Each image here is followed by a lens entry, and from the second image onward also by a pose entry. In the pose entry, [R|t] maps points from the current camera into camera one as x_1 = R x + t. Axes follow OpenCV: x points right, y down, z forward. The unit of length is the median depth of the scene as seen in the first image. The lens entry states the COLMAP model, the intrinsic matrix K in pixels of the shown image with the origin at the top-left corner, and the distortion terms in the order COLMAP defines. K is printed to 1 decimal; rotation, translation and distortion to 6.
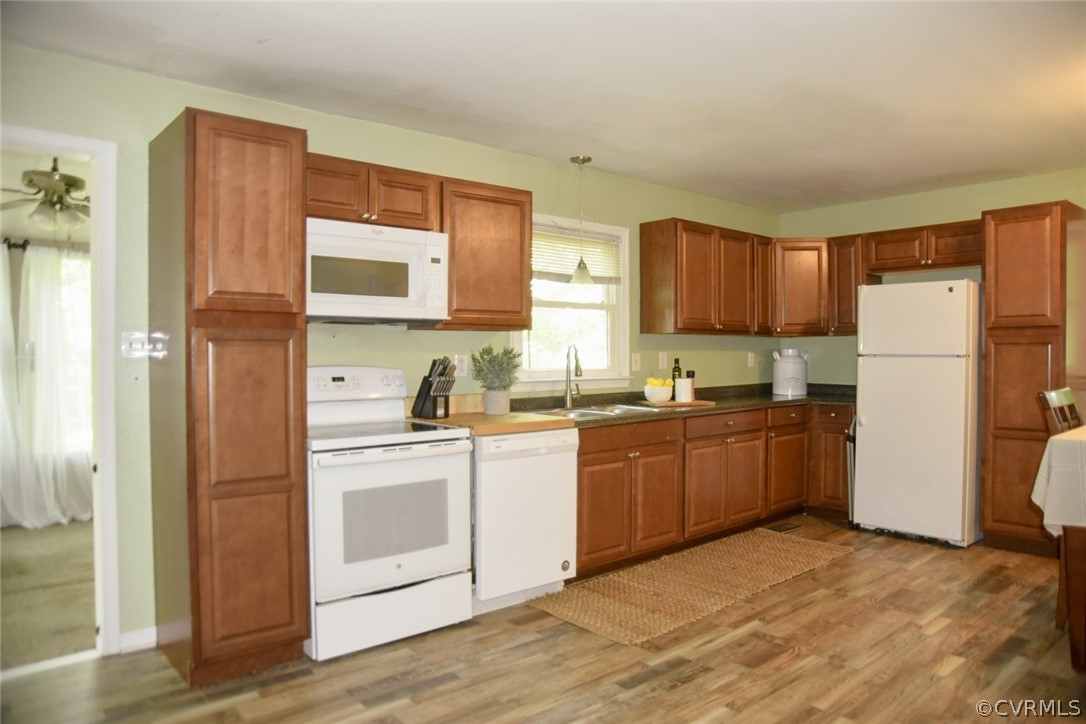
lens RADIAL K [[733.2, 0, 548.0], [0, 733.2, 369.7], [0, 0, 1]] dist [-0.136537, 0.112486]
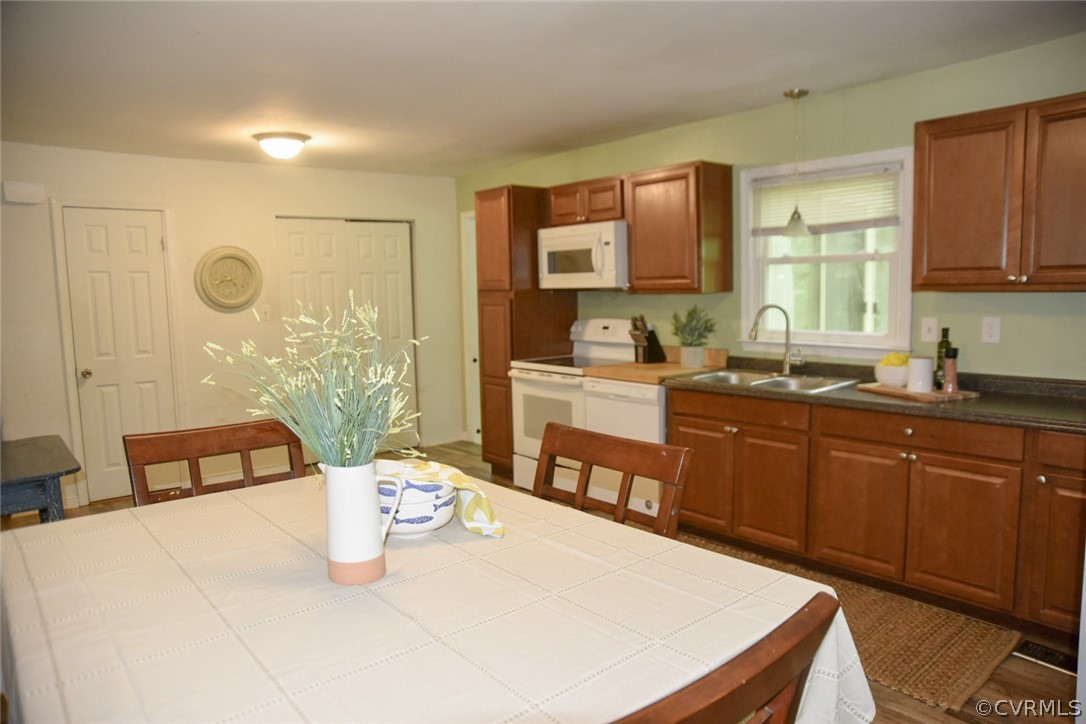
lens RADIAL K [[729.4, 0, 554.5], [0, 729.4, 371.2], [0, 0, 1]] dist [-0.138911, 0.112335]
pose [[-0.021970, 0.116768, -0.992916, 1.170238], [-0.005224, 0.993129, 0.116908, -0.070296], [0.999745, 0.007755, -0.021209, 0.913032]]
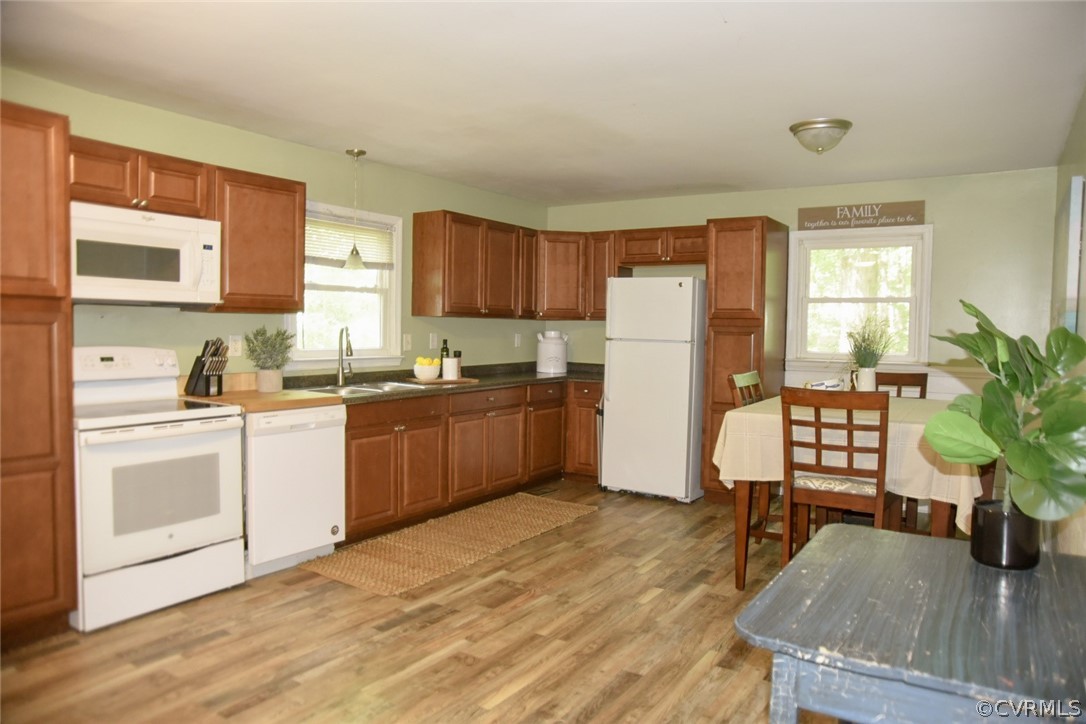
lens RADIAL K [[733.2, 0, 548.0], [0, 733.2, 369.7], [0, 0, 1]] dist [-0.136537, 0.112486]
pose [[0.962227, 0.003759, 0.272221, 0.038244], [-0.014064, 0.999256, 0.035913, -0.016373], [-0.271883, -0.038385, 0.961564, -0.129144]]
